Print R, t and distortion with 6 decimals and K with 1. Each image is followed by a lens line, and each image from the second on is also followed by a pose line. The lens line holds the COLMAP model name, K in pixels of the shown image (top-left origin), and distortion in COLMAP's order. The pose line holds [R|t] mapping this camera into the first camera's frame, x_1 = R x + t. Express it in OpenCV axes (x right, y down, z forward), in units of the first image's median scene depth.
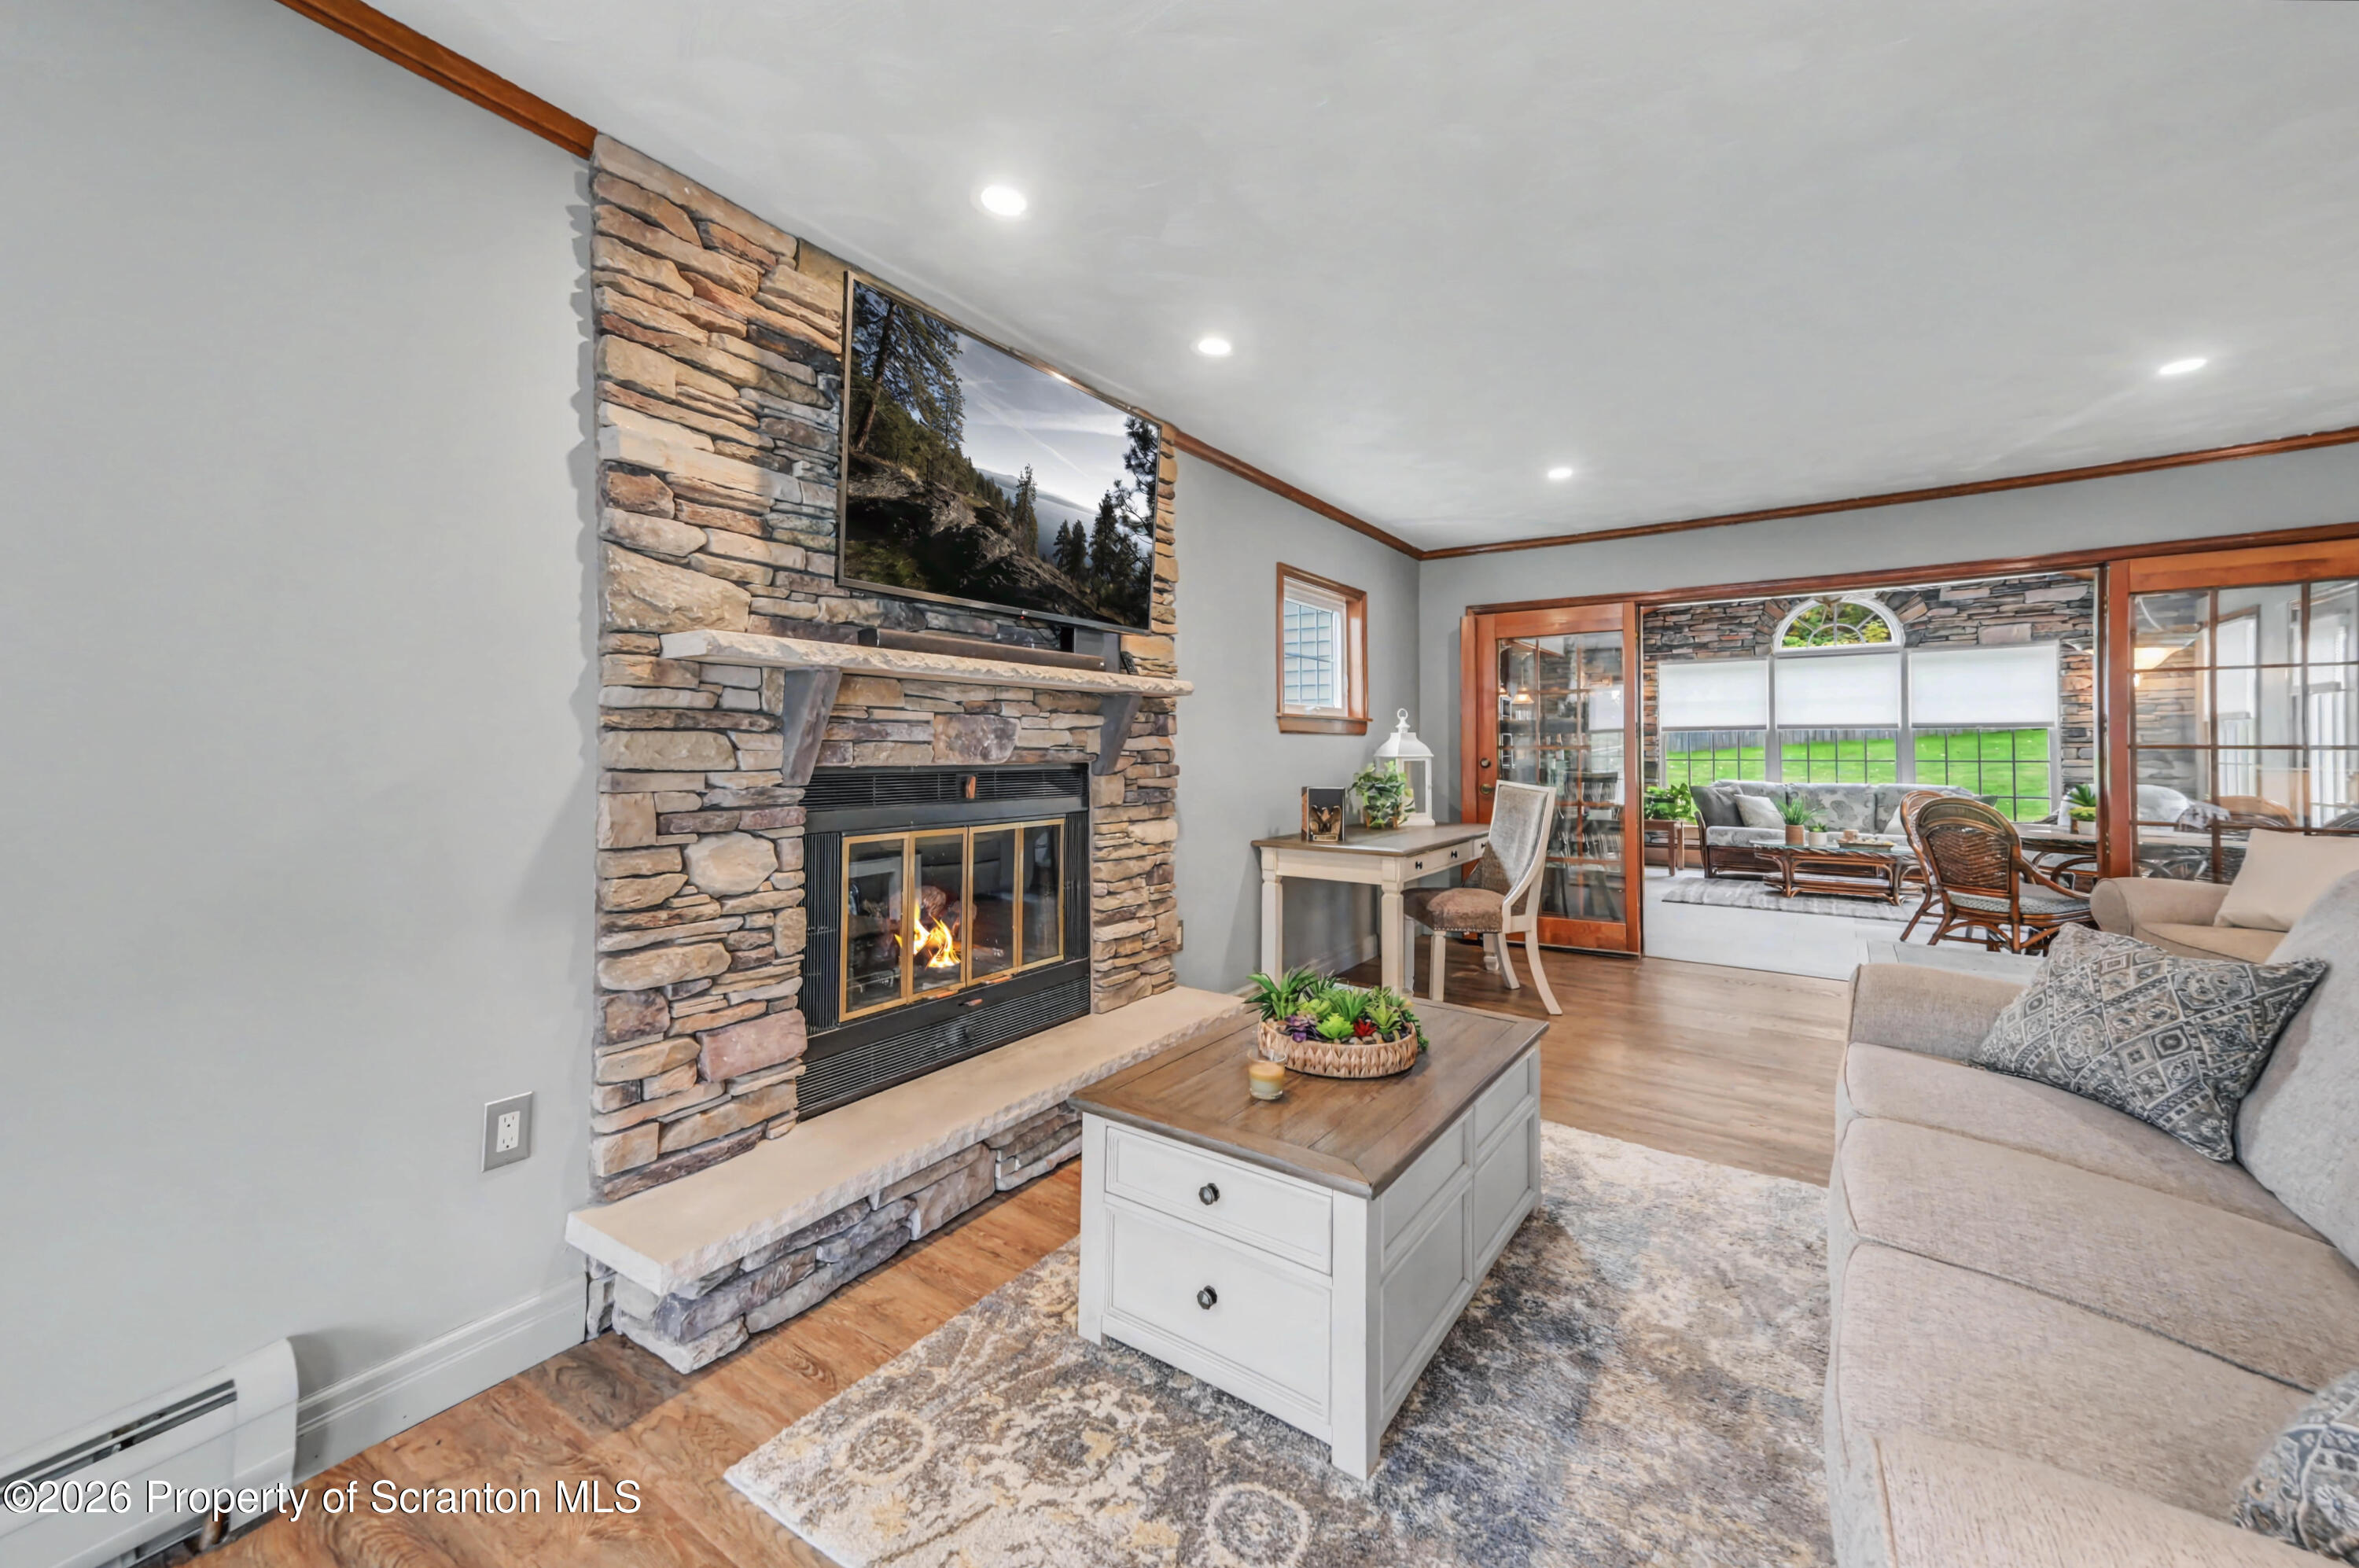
lens RADIAL K [[935.9, 0, 1176.6], [0, 935.9, 743.4], [0, 0, 1]] dist [0.057884, 0.000257]
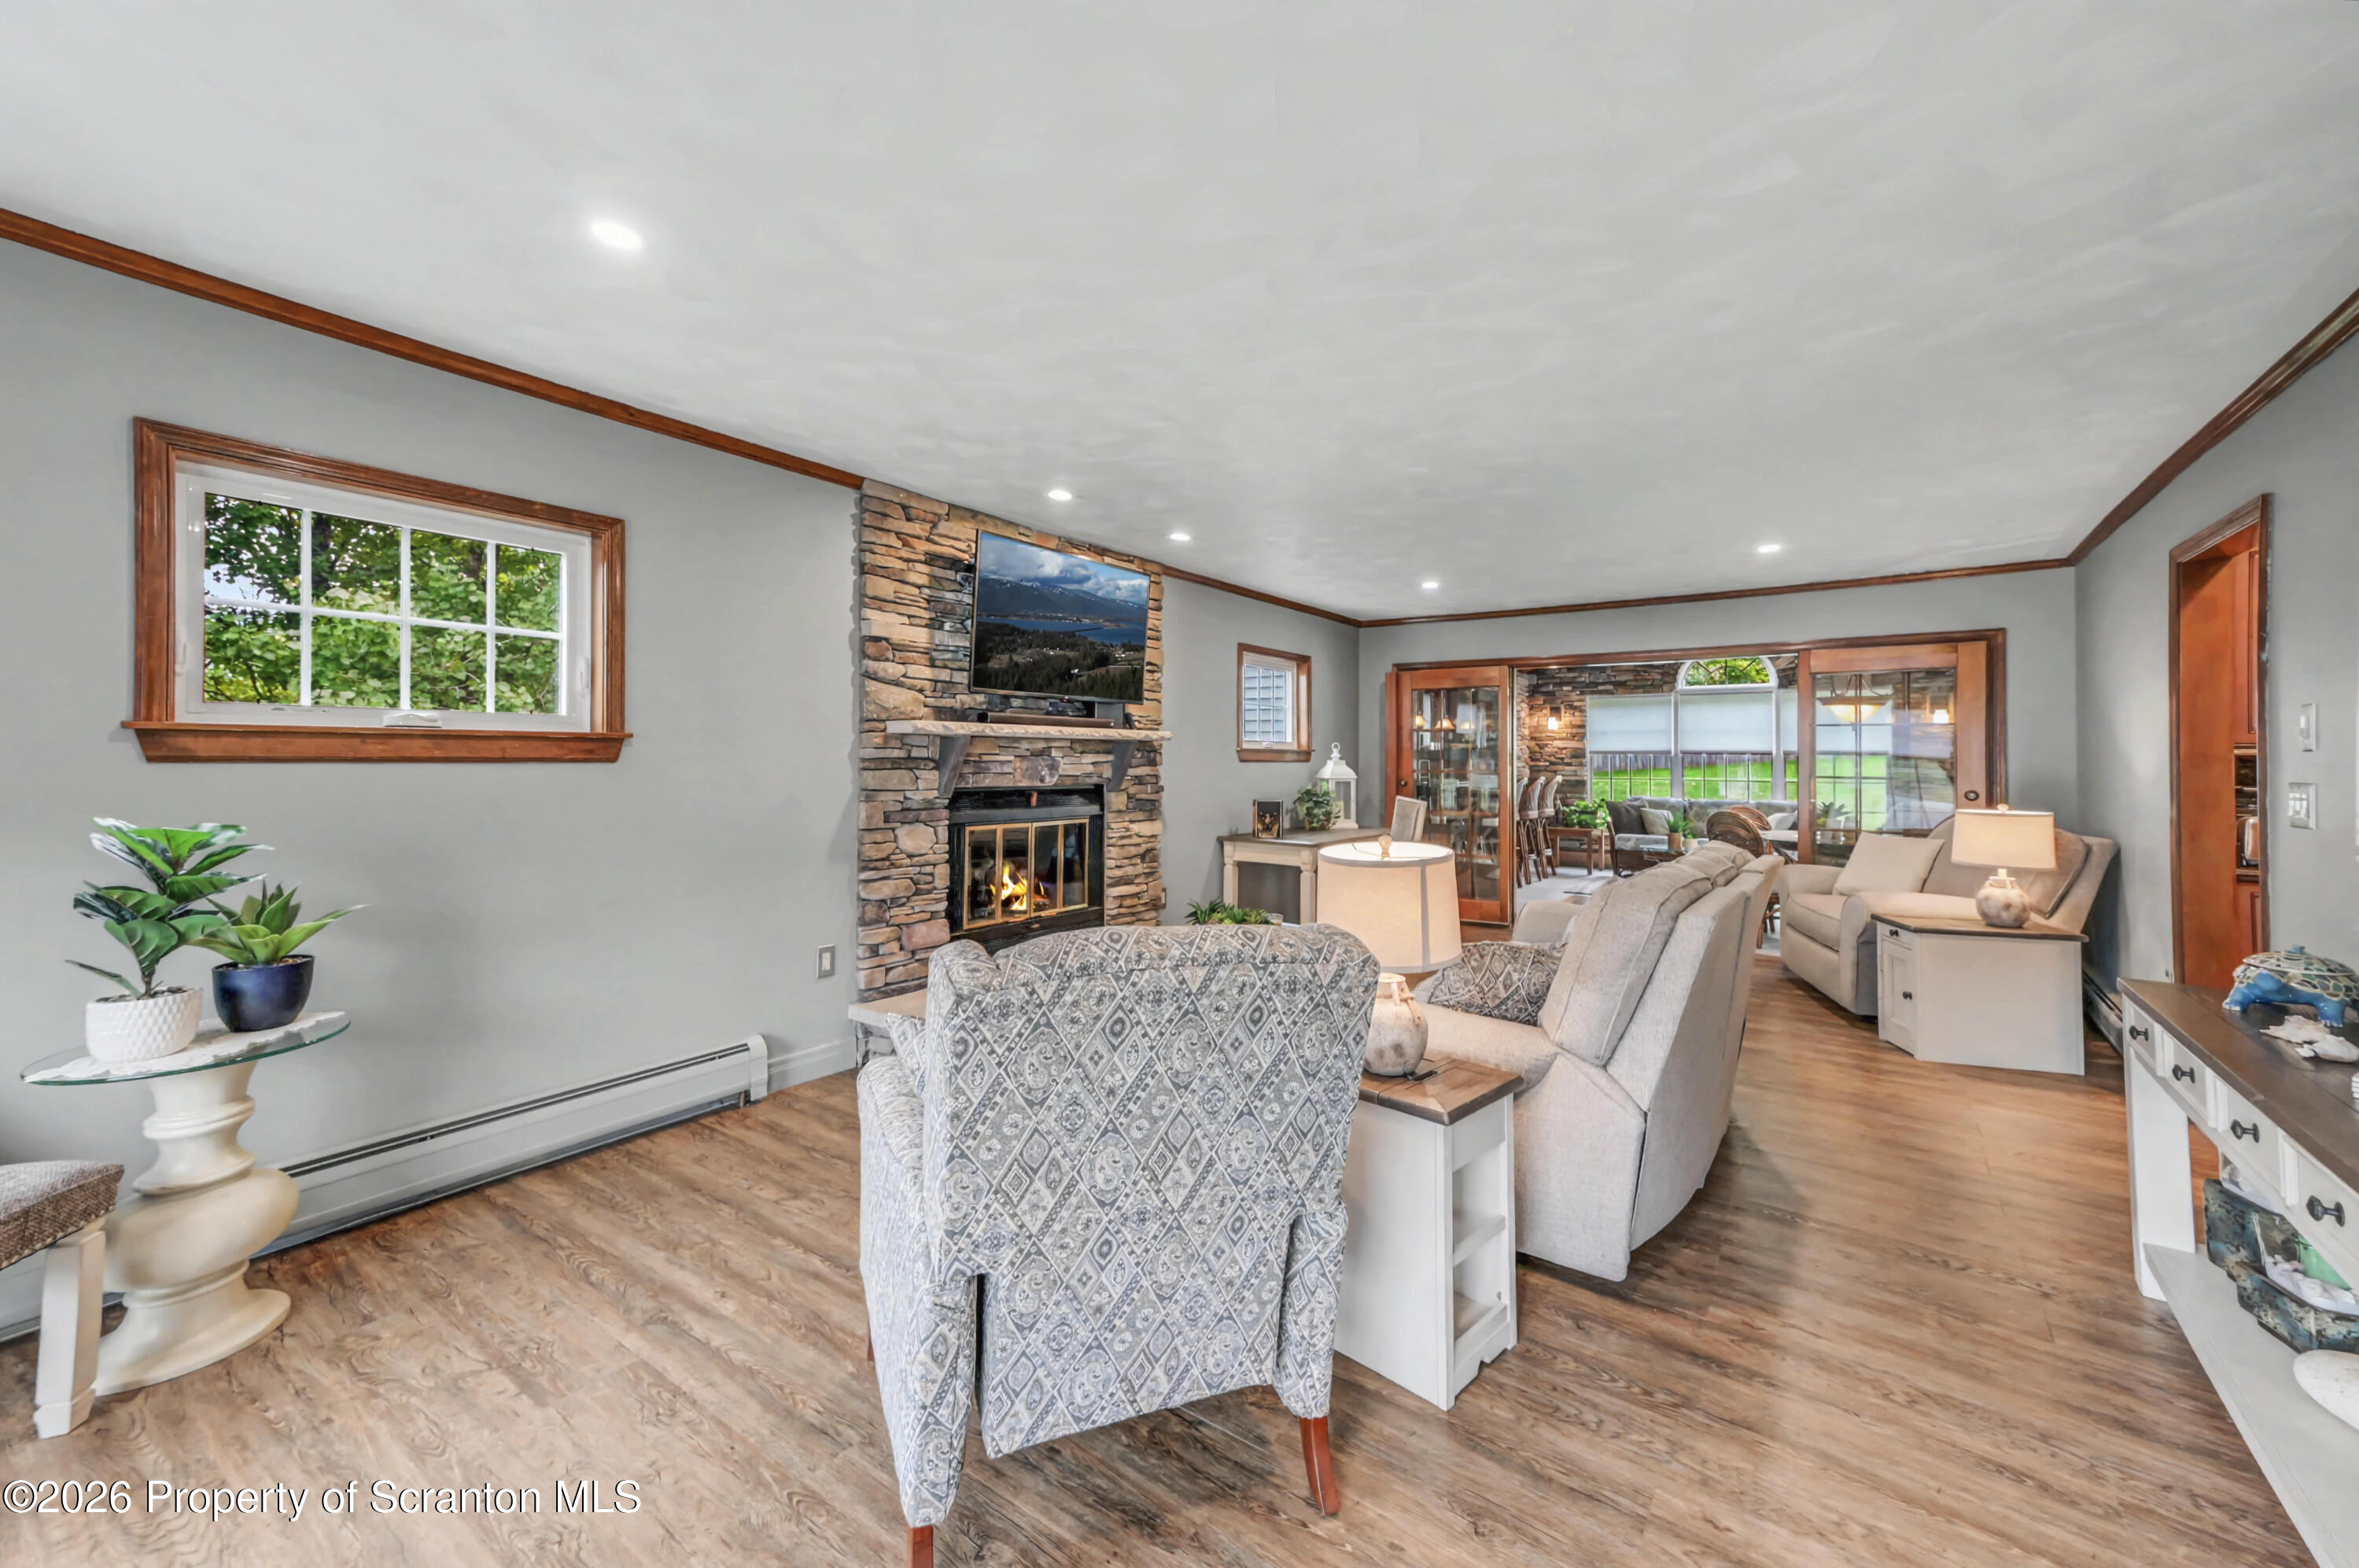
lens RADIAL K [[935.7, 0, 1176.6], [0, 935.7, 743.4], [0, 0, 1]] dist [0.057884, 0.000257]
pose [[0.999687, 0.004831, -0.024555, 0.078979], [-0.005115, 0.999921, -0.011518, -0.035507], [0.024497, 0.011640, 0.999632, -0.682590]]
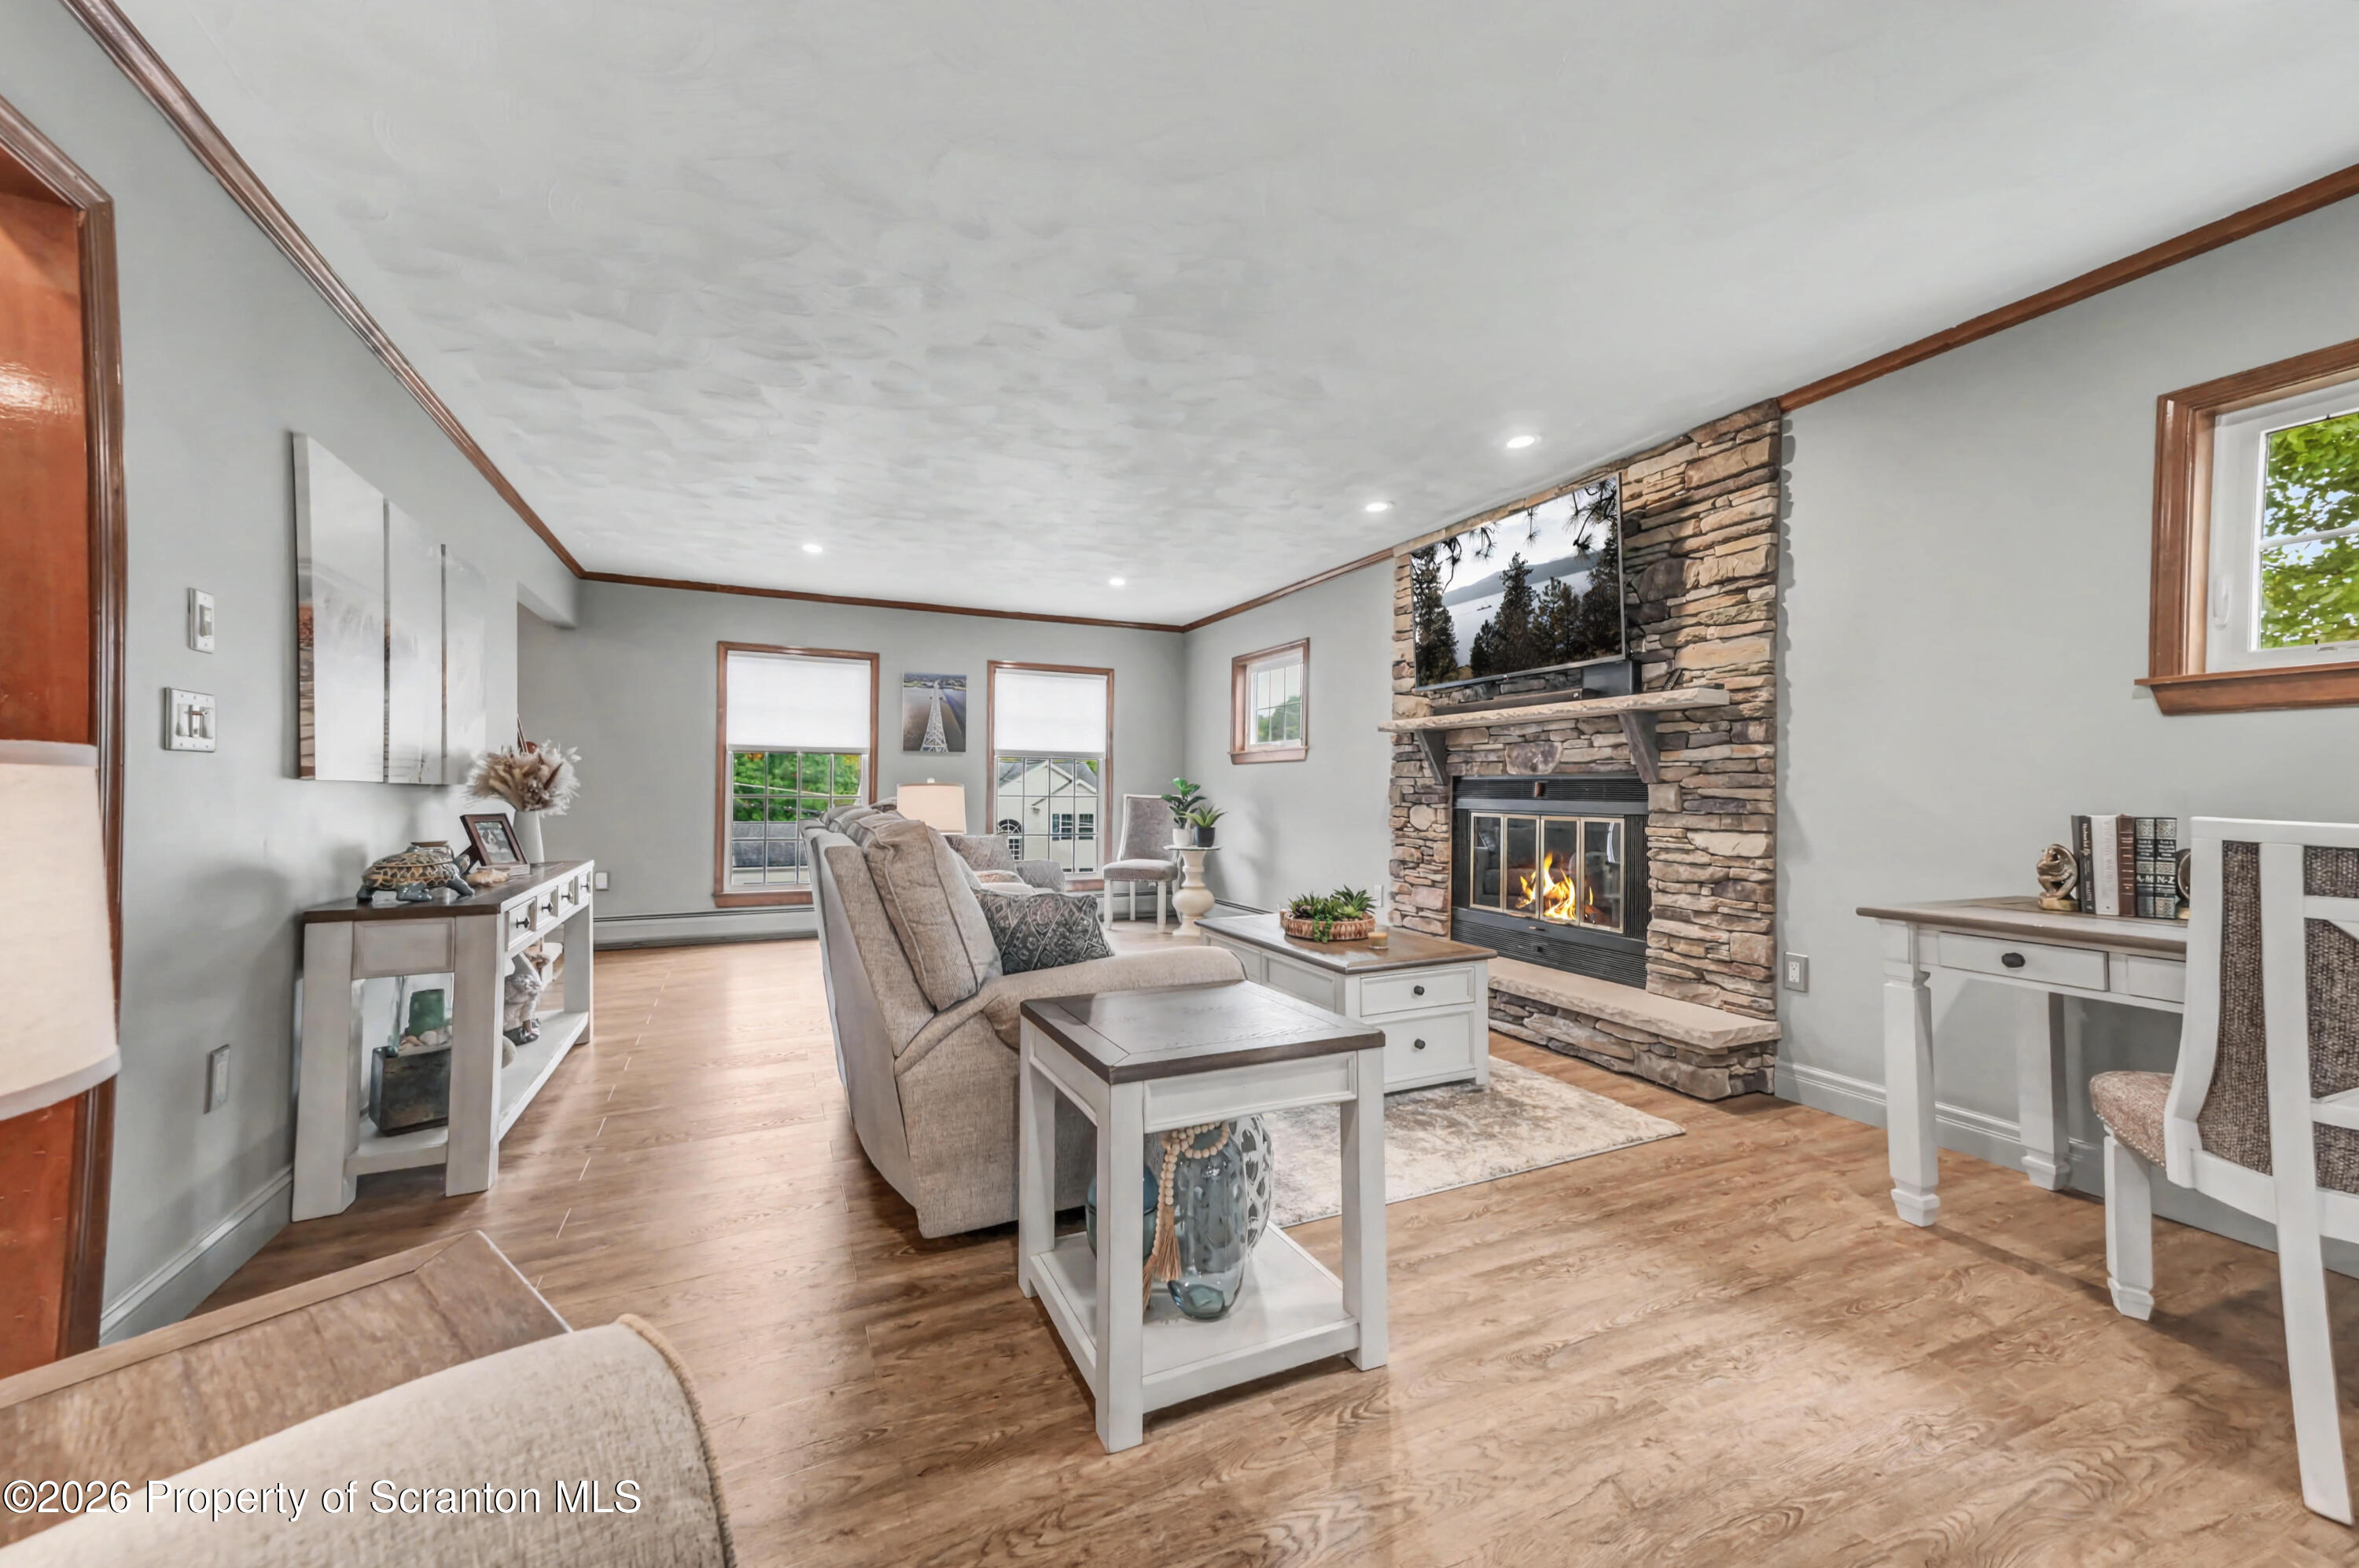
lens RADIAL K [[908.7, 0, 1187.8], [0, 908.7, 787.1], [0, 0, 1]] dist [0.053692, 0.000560]
pose [[-0.501235, -0.006346, -0.865288, 1.369132], [0.000314, 0.999972, -0.007516, 0.053900], [0.865311, -0.004039, -0.501219, 1.260064]]
